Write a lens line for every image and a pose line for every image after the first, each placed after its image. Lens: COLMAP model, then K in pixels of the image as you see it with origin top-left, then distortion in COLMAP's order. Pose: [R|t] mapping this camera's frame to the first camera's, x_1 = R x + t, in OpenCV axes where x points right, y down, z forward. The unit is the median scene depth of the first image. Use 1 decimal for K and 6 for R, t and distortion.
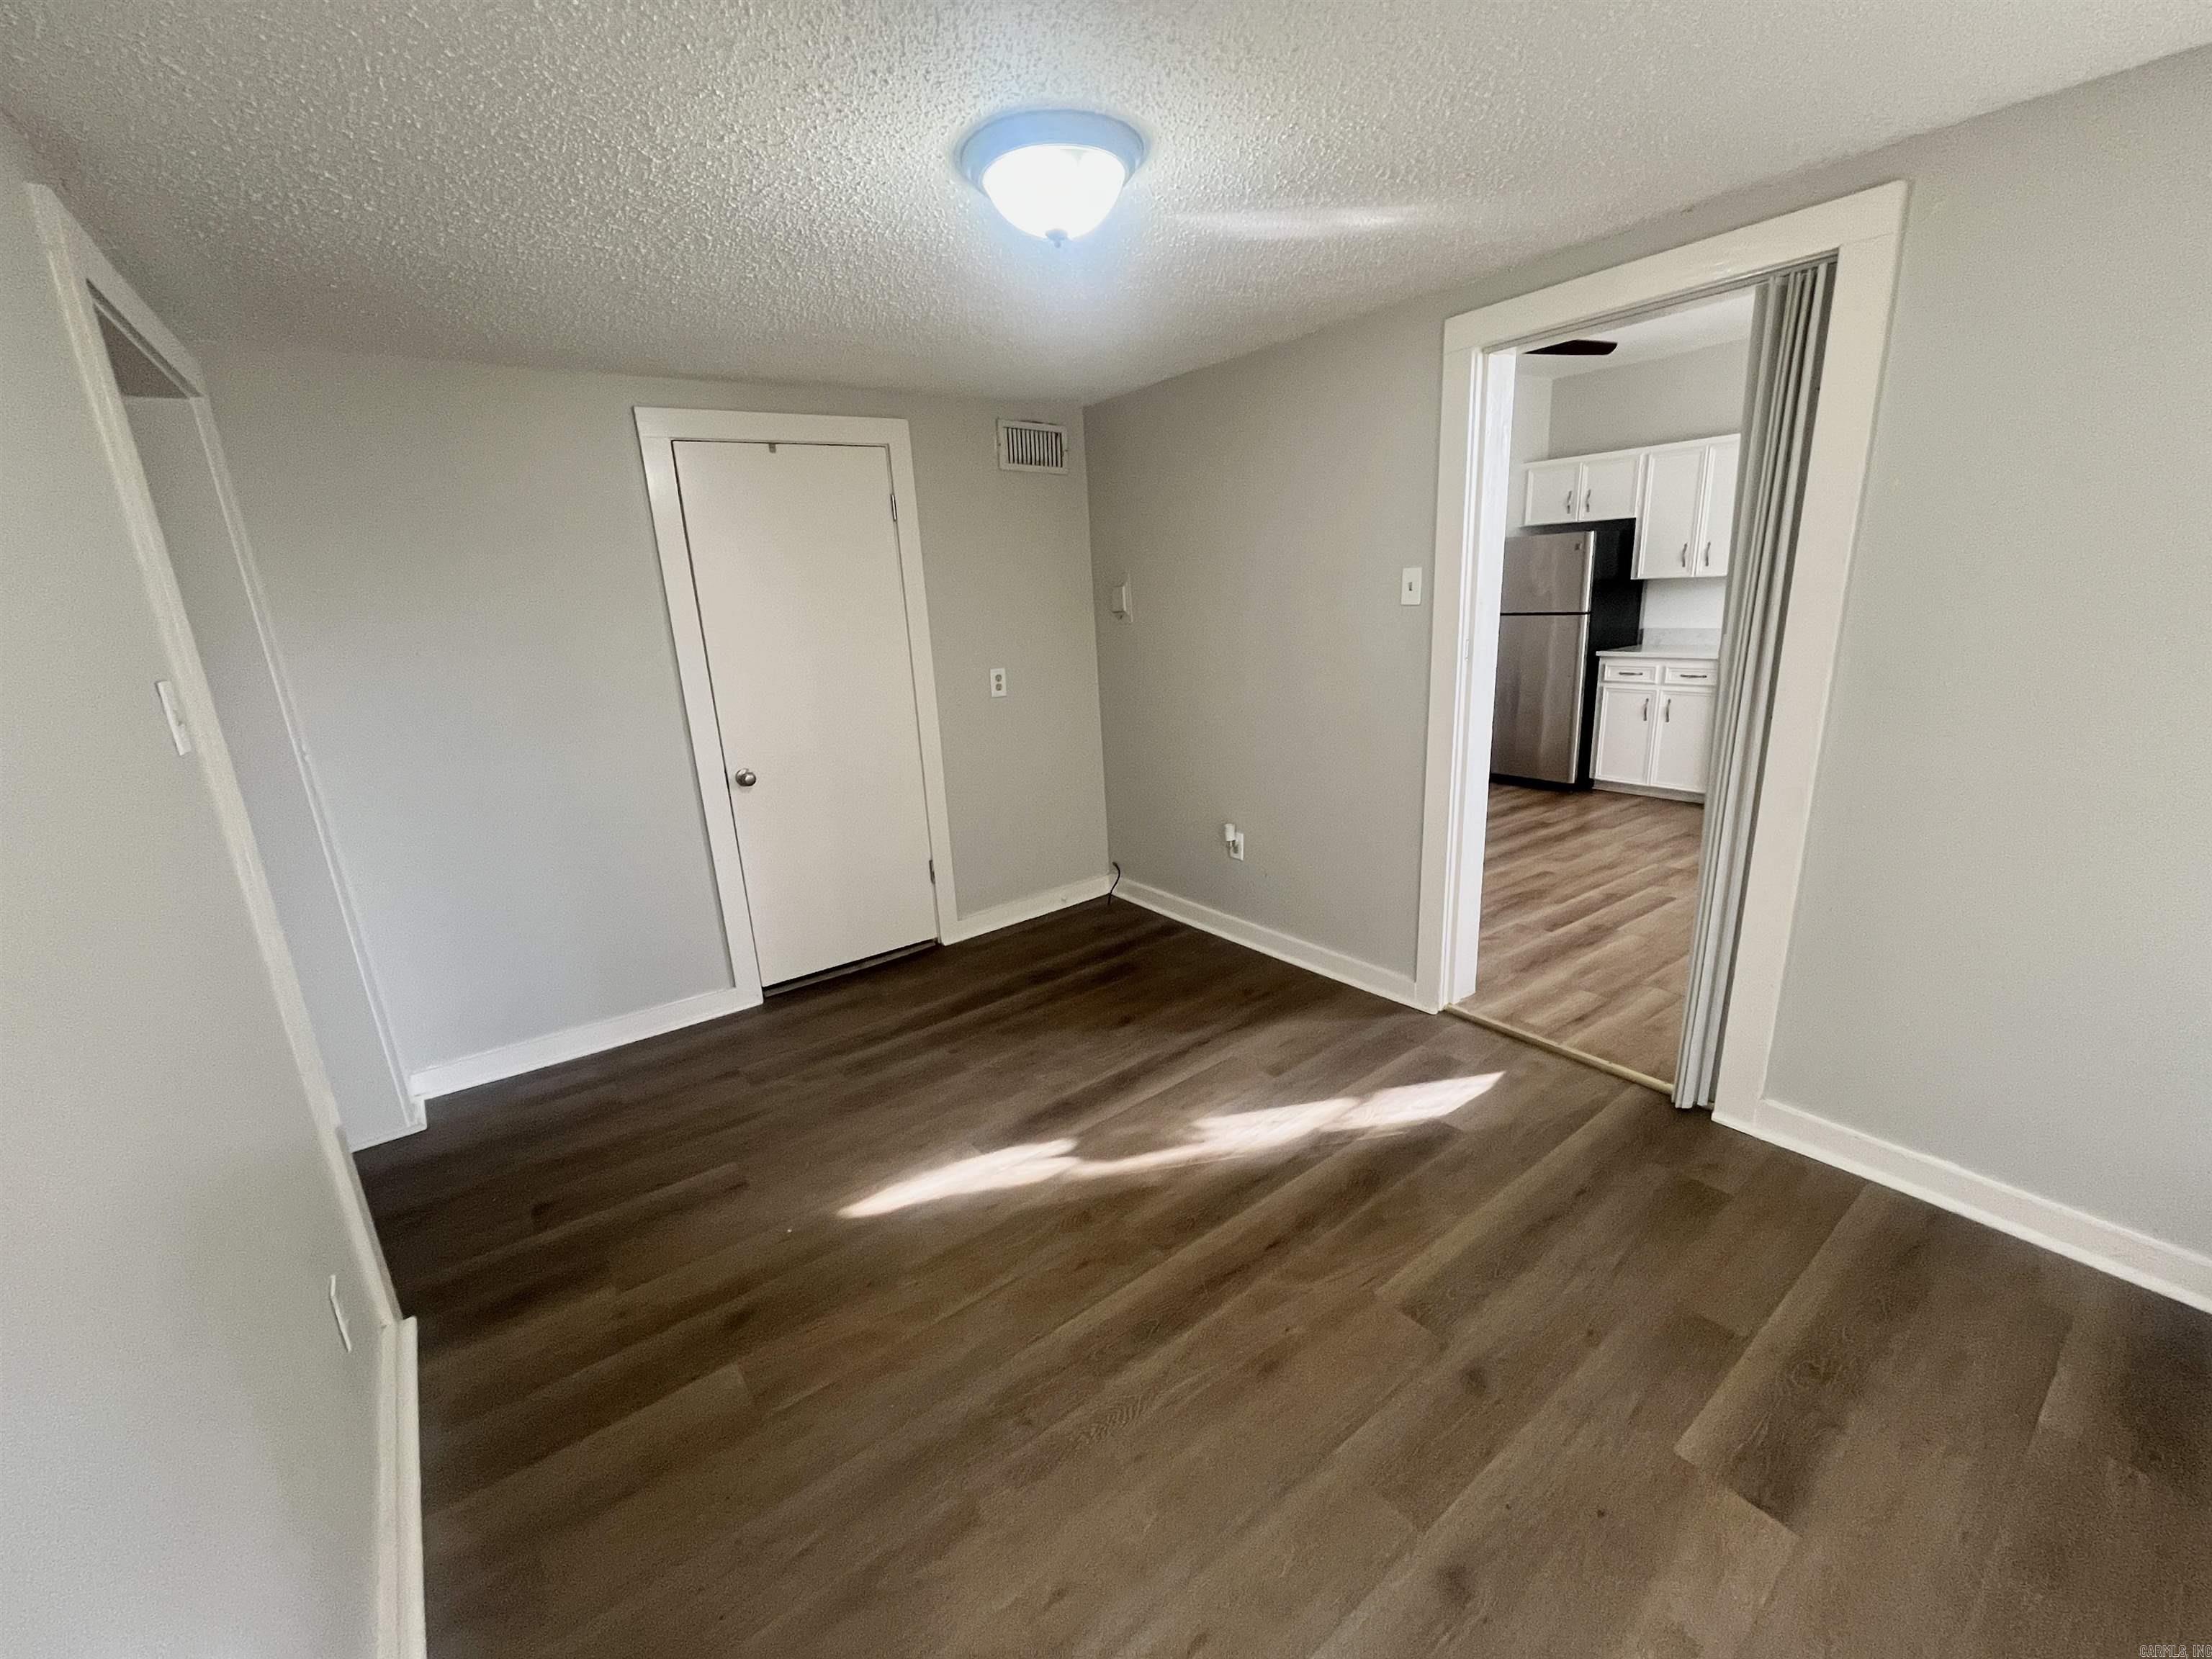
lens RADIAL K [[901.9, 0, 1102.3], [0, 901.9, 834.5], [0, 0, 1]] dist [-0.000681, -0.000590]
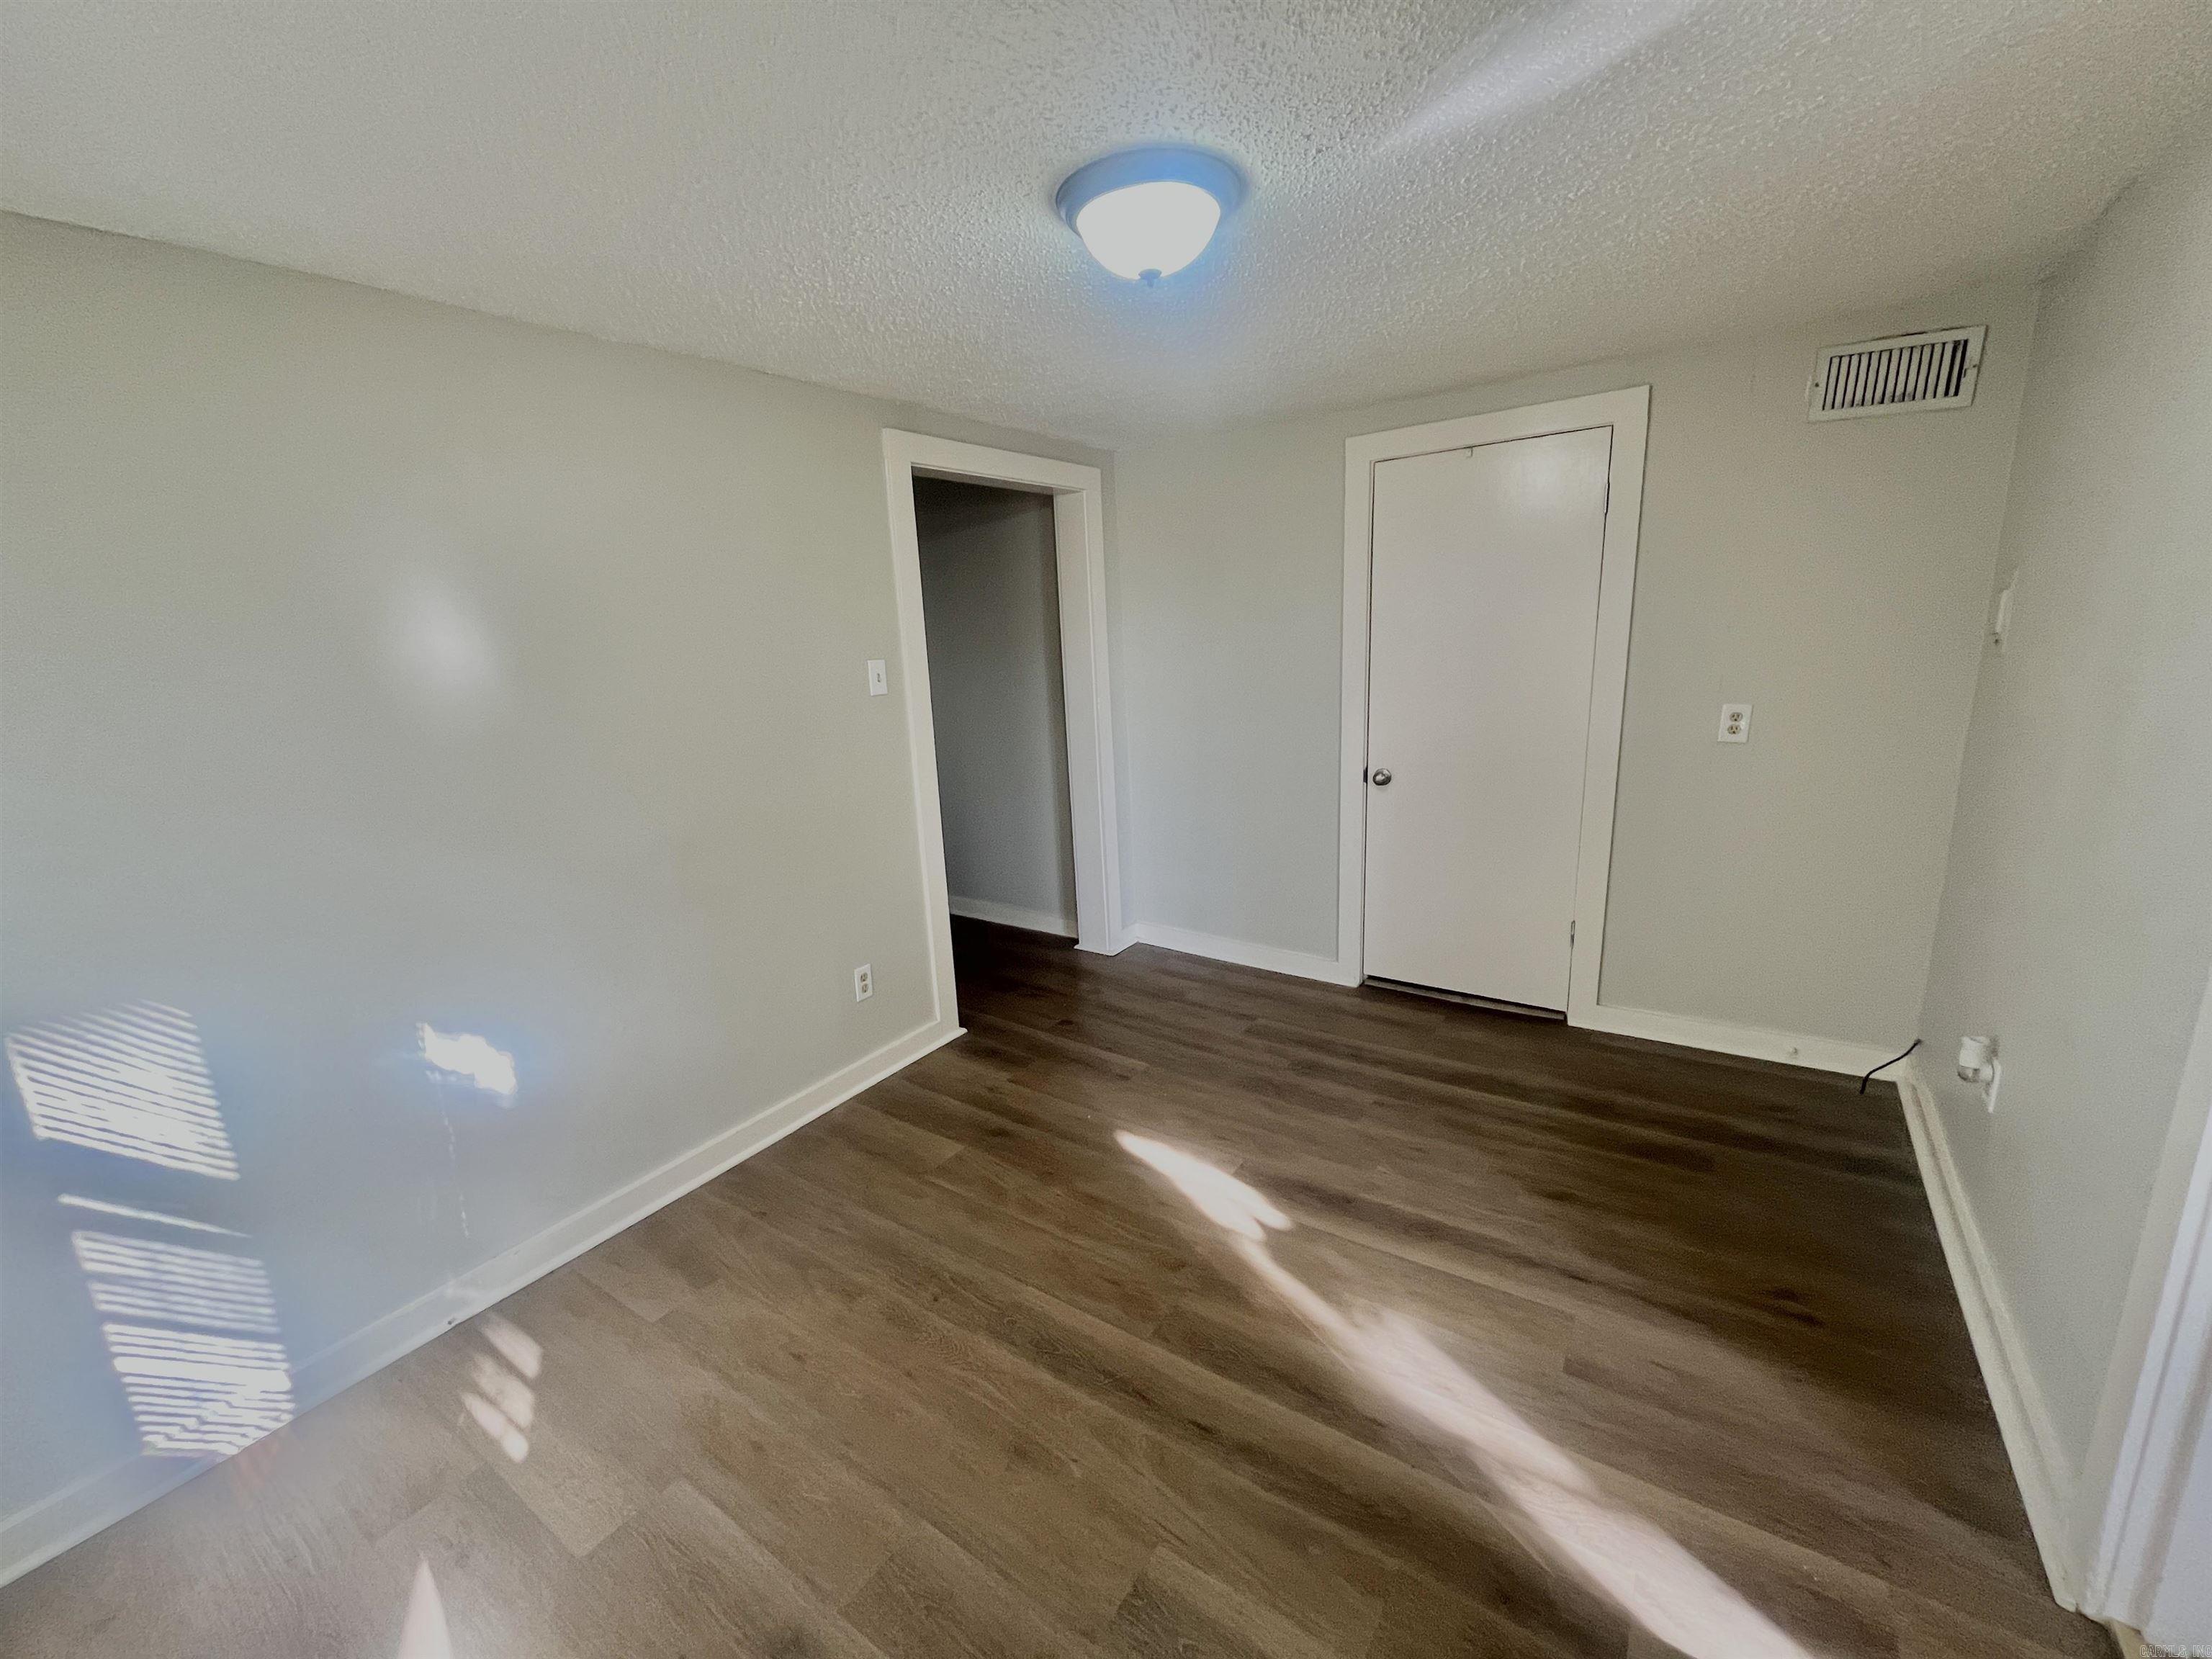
lens RADIAL K [[901.9, 0, 1094.3], [0, 901.9, 828.2], [0, 0, 1]] dist [-0.000681, -0.000590]
pose [[0.314133, 0.245918, -0.916976, 0.583623], [-0.224225, 0.957762, 0.180042, -0.146703], [0.922520, 0.149051, 0.356005, 0.400003]]
